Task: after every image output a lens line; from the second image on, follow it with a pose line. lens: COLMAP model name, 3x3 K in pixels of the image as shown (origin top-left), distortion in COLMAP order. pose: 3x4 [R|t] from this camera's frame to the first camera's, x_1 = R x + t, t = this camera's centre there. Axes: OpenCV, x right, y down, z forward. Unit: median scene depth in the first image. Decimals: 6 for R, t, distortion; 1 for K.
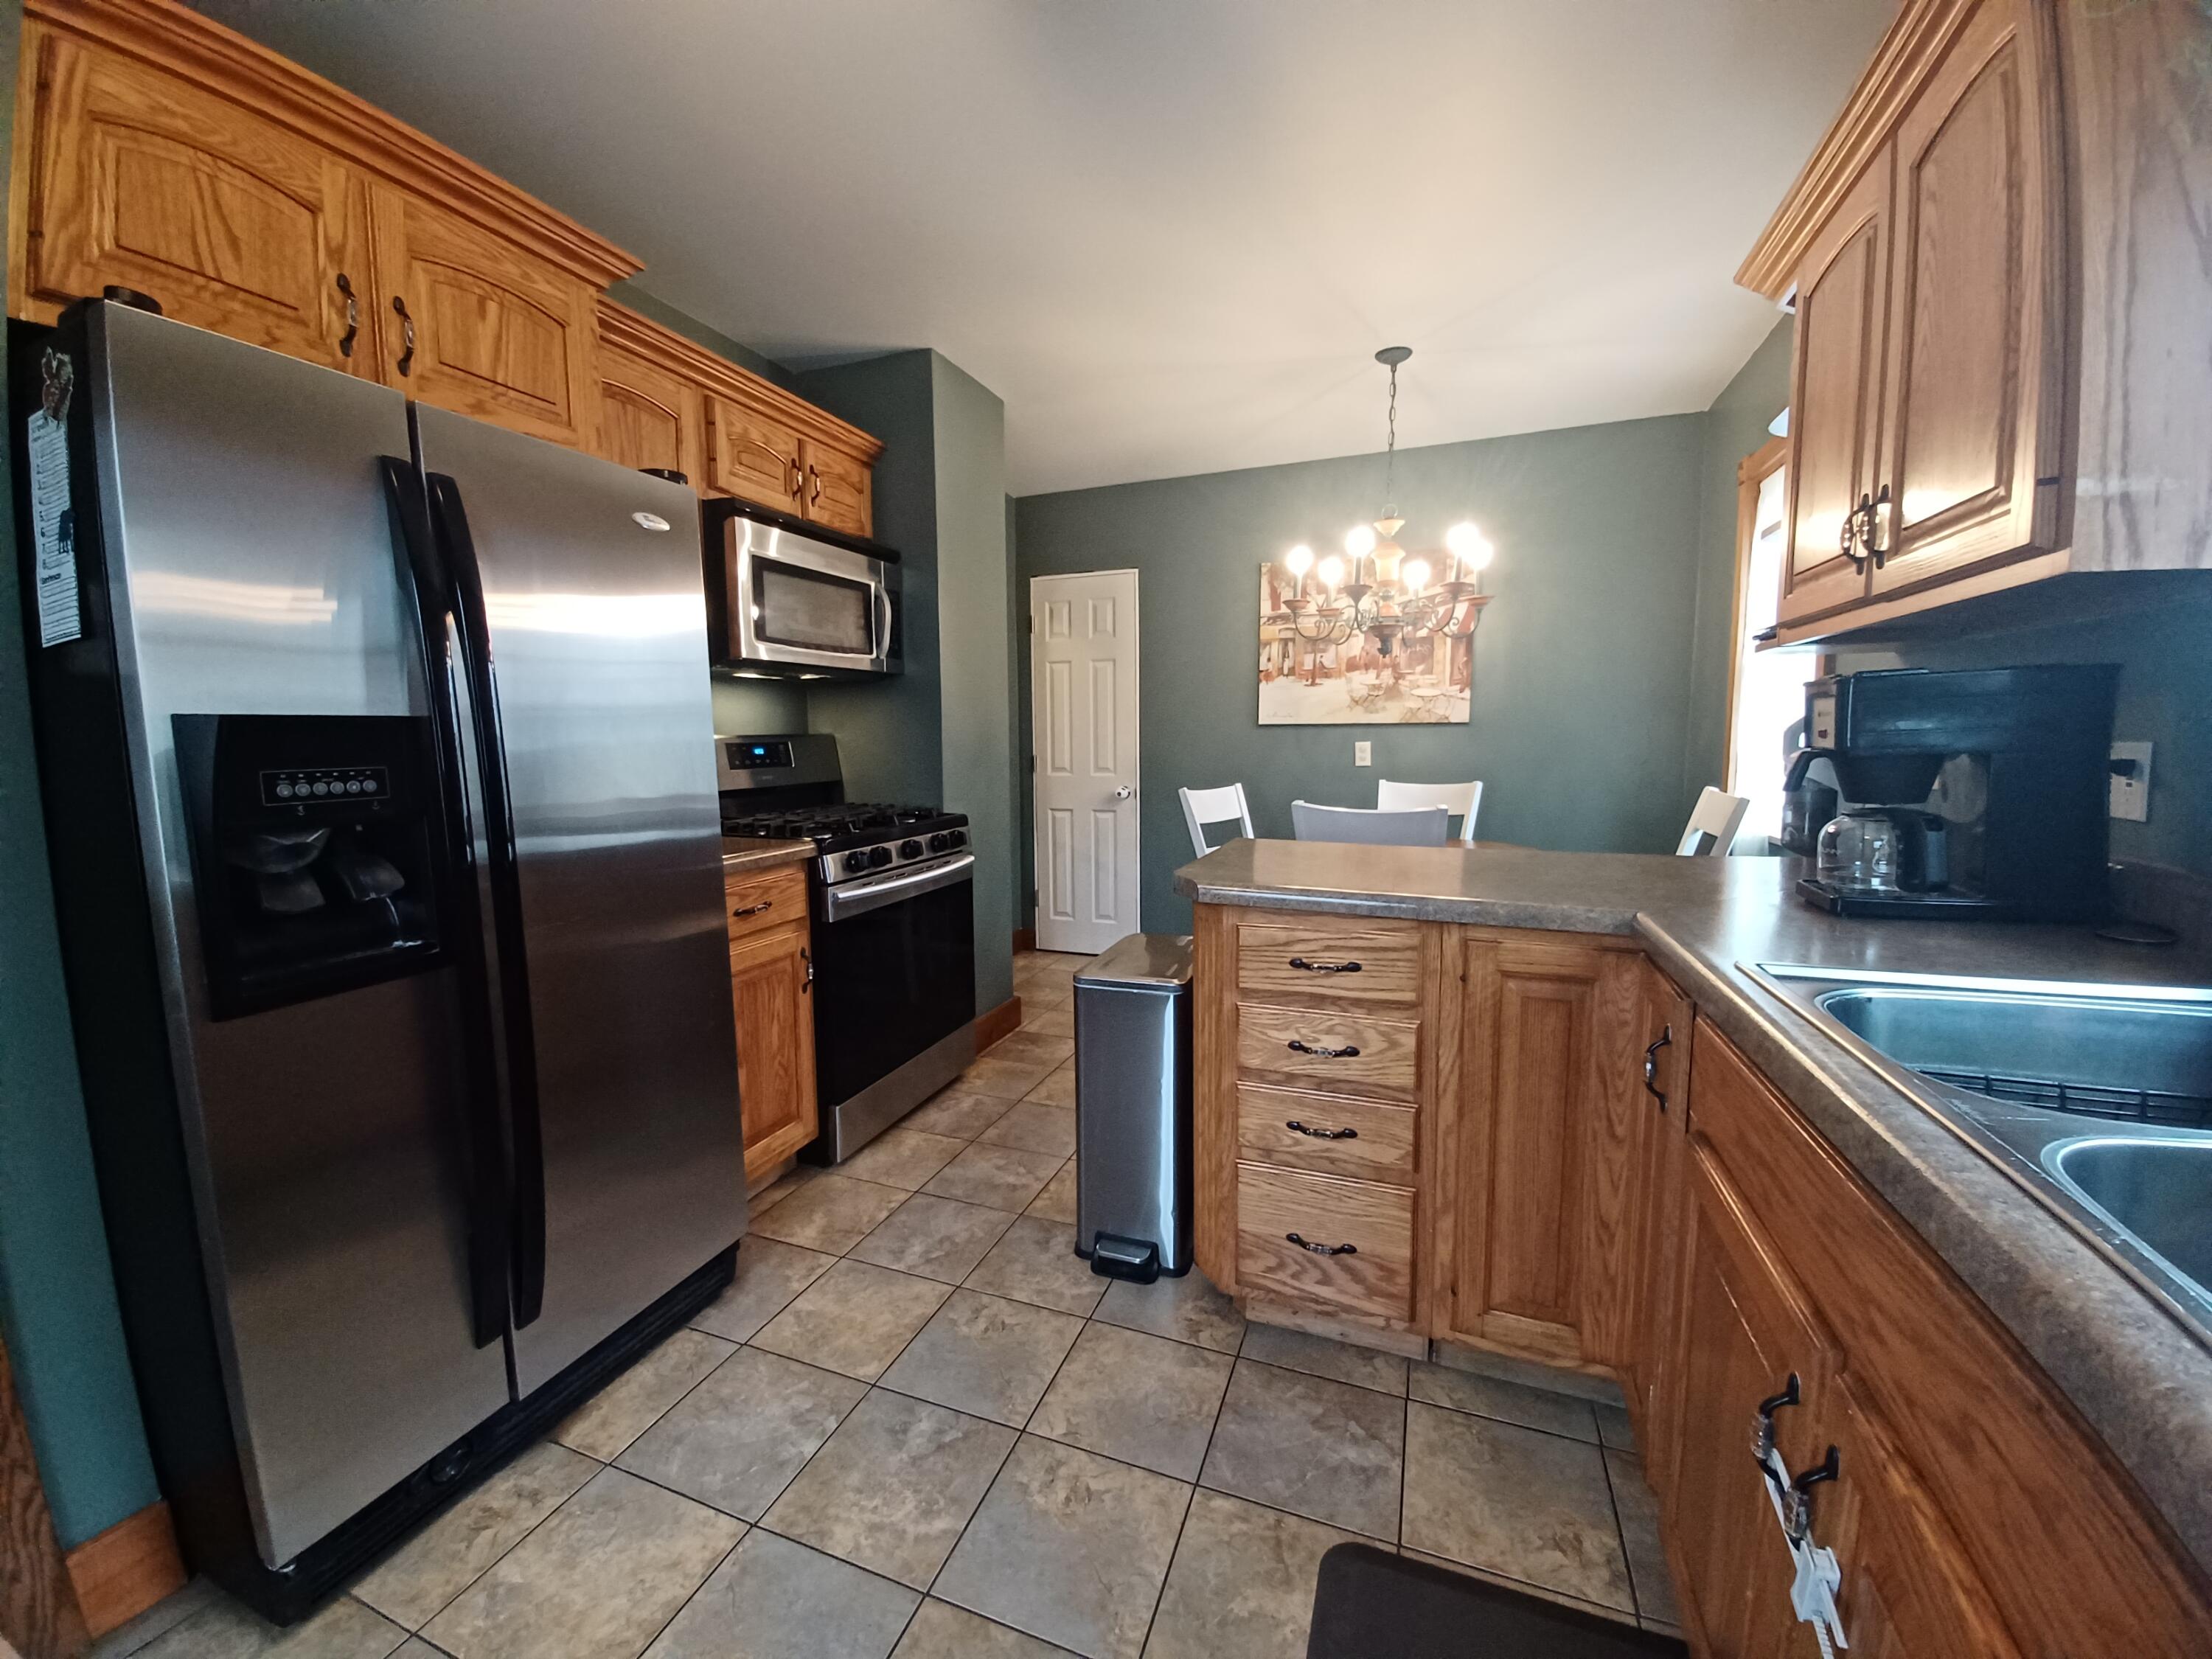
lens RADIAL K [[869.6, 0, 1090.9], [0, 869.6, 820.8], [0, 0, 1]] dist [0.019212, -0.016533]
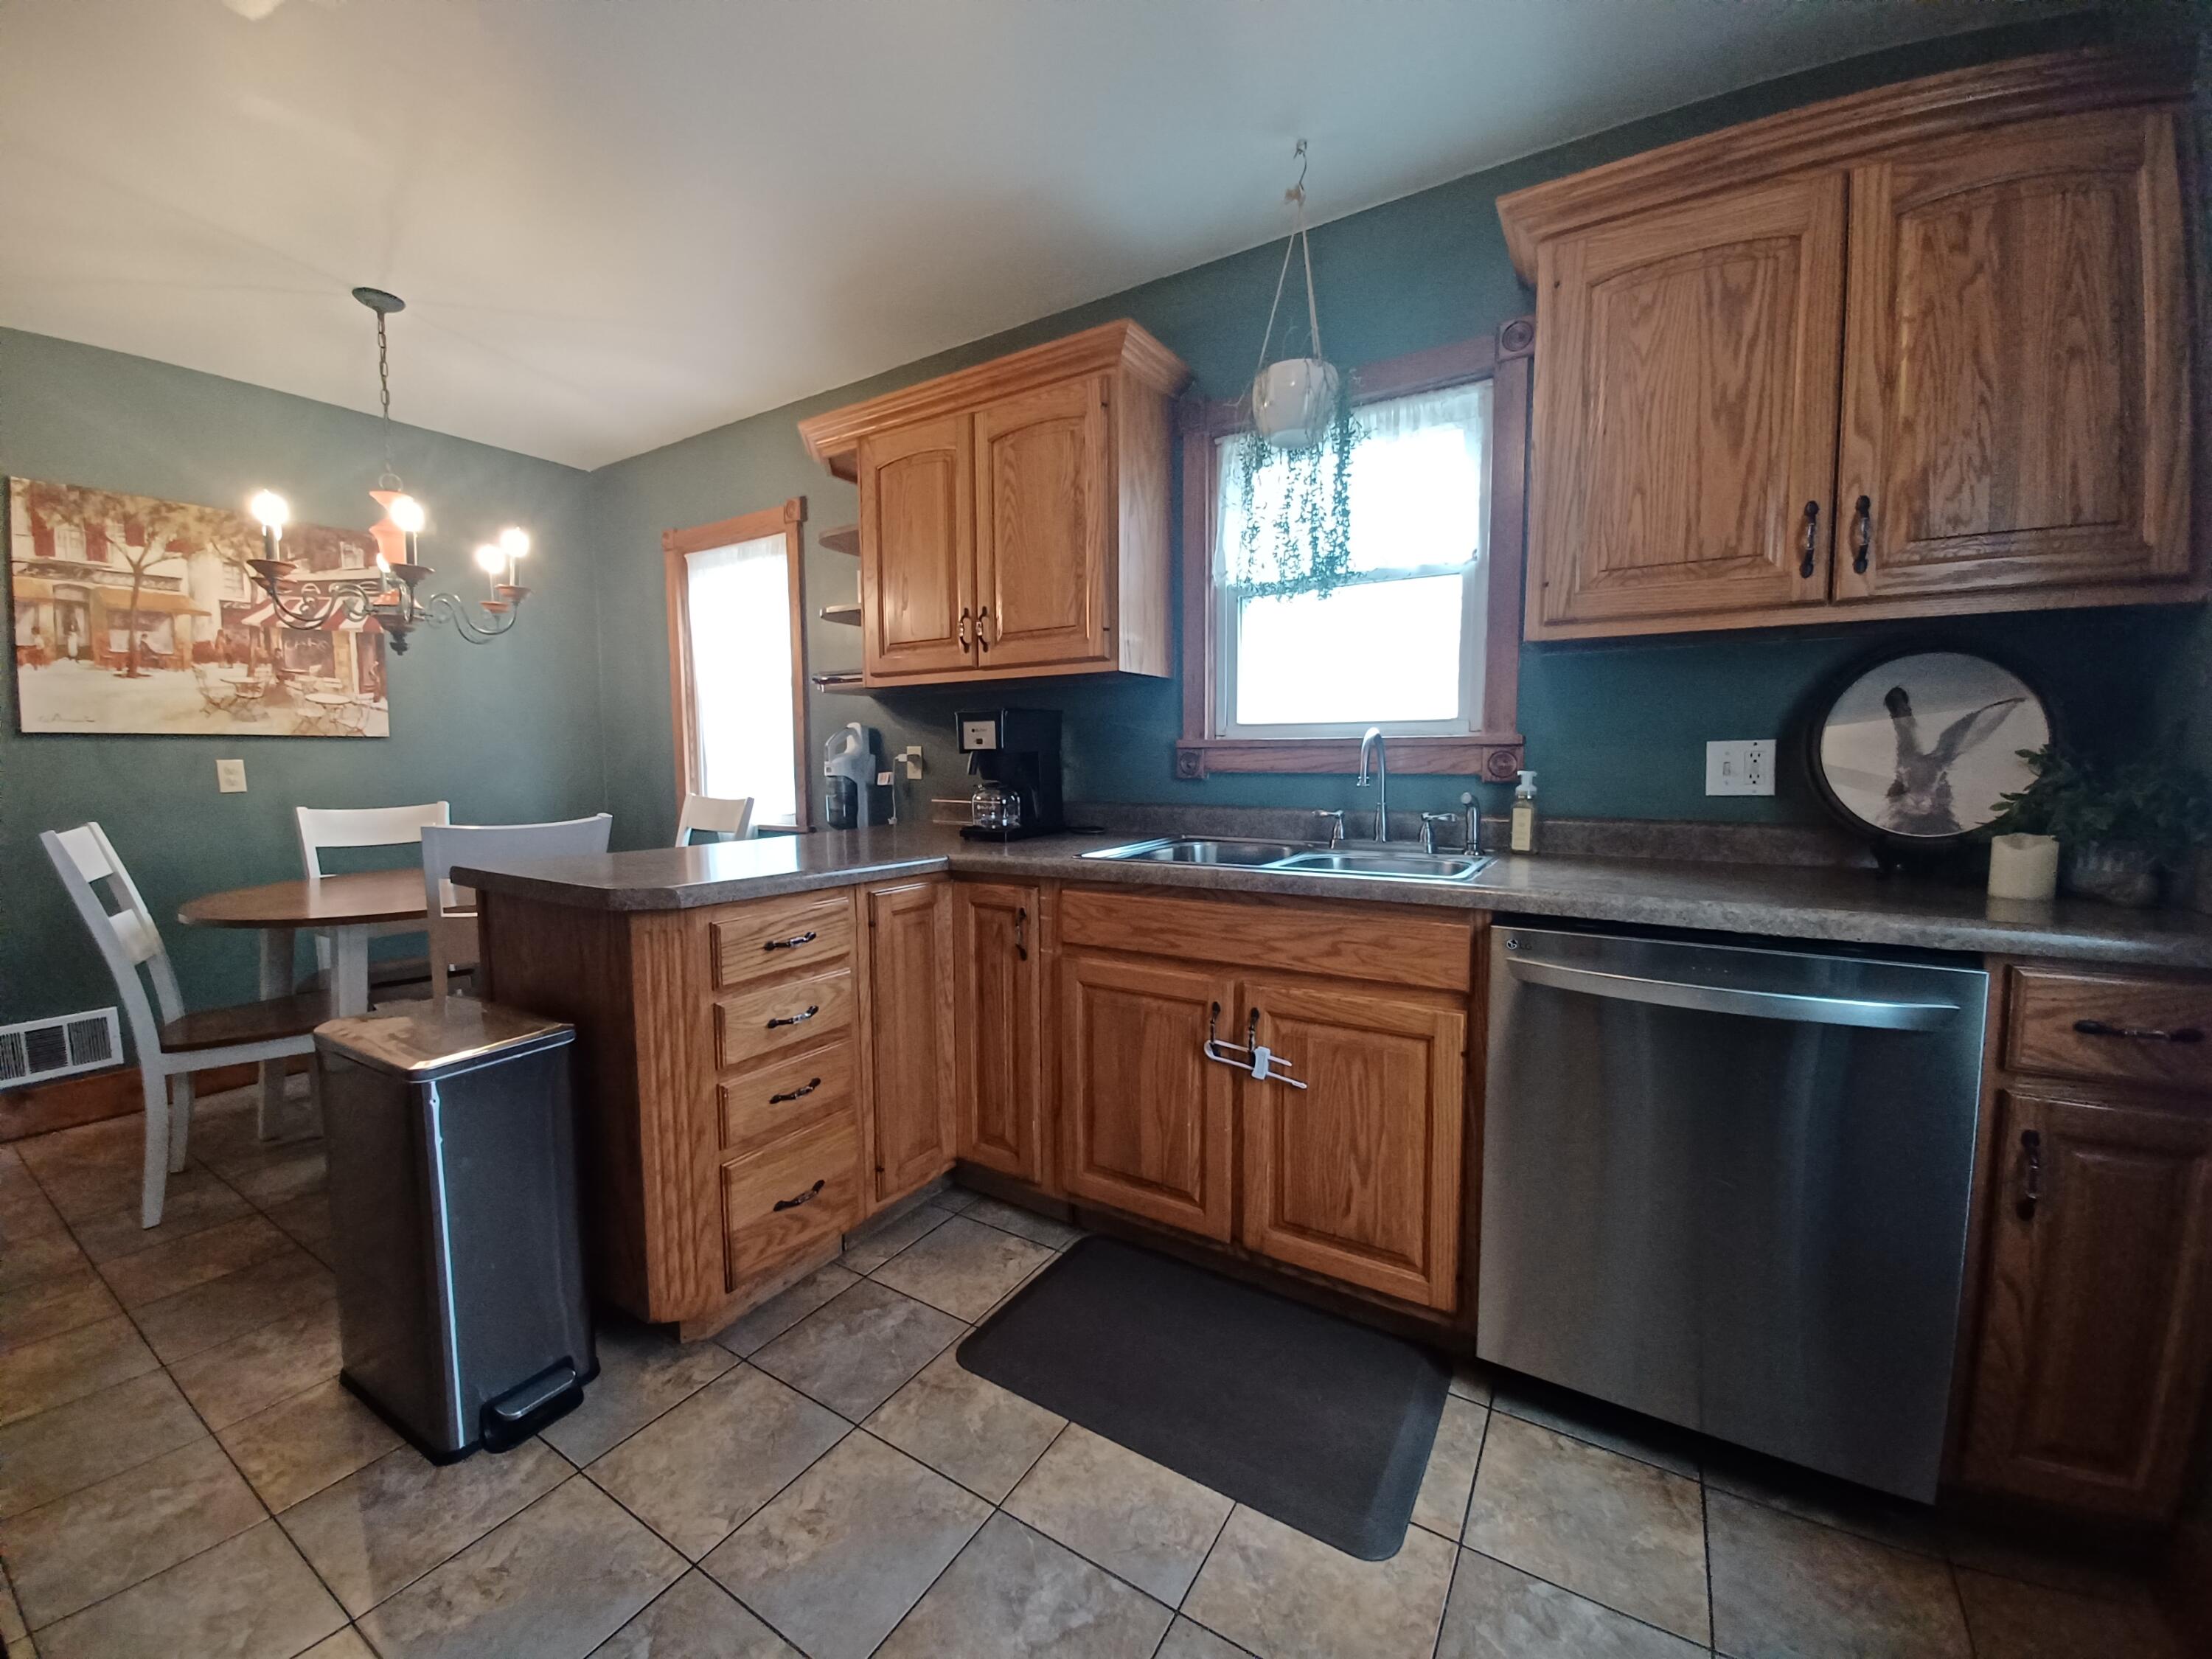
lens RADIAL K [[869.6, 0, 1090.9], [0, 869.6, 820.8], [0, 0, 1]] dist [0.019212, -0.016533]
pose [[0.186394, -0.065858, 0.980265, -0.565155], [0.101551, 0.993698, 0.047451, -0.000173], [-0.977213, 0.090702, 0.191907, 0.304189]]
